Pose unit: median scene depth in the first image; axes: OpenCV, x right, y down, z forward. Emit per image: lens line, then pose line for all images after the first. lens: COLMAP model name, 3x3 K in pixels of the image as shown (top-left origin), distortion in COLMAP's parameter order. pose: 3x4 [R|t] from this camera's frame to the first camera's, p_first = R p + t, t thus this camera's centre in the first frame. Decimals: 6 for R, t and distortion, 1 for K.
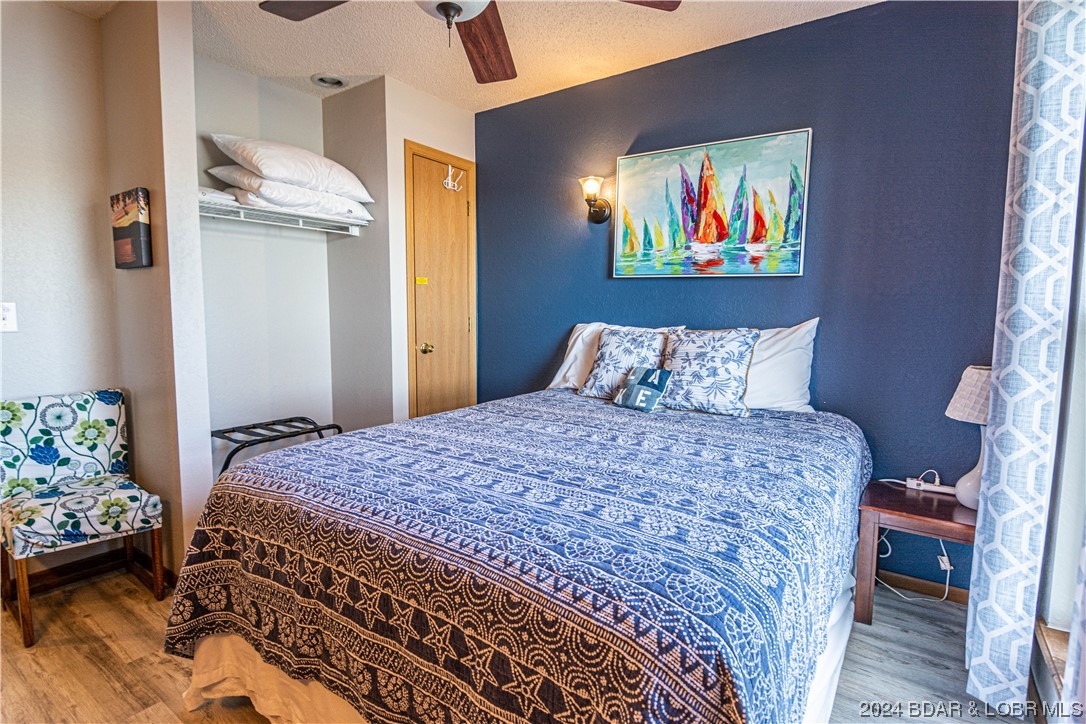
lens RADIAL K [[521.4, 0, 536.7], [0, 521.4, 360.3], [0, 0, 1]] dist [-0.006196, -0.004769]
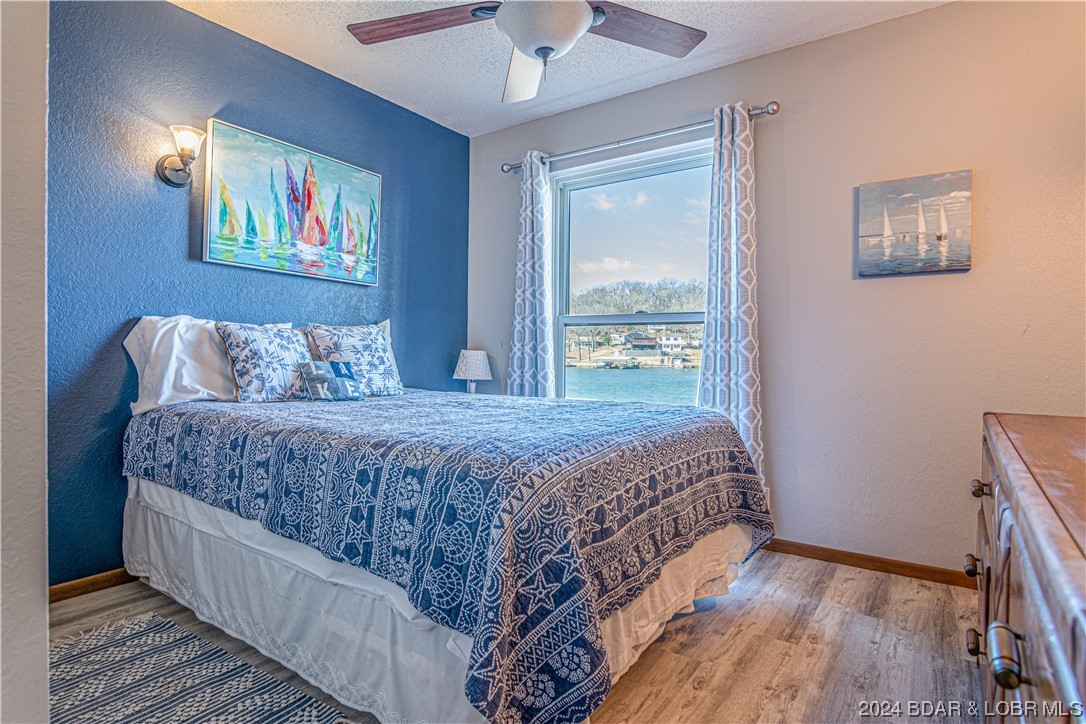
lens RADIAL K [[576.5, 0, 534.5], [0, 576.5, 359.3], [0, 0, 1]] dist [-0.004122, -0.000503]
pose [[0.009734, -0.023129, 0.999685, -0.828761], [0.077554, 0.996739, 0.022305, 0.014886], [-0.996941, 0.077312, 0.011496, 0.548792]]
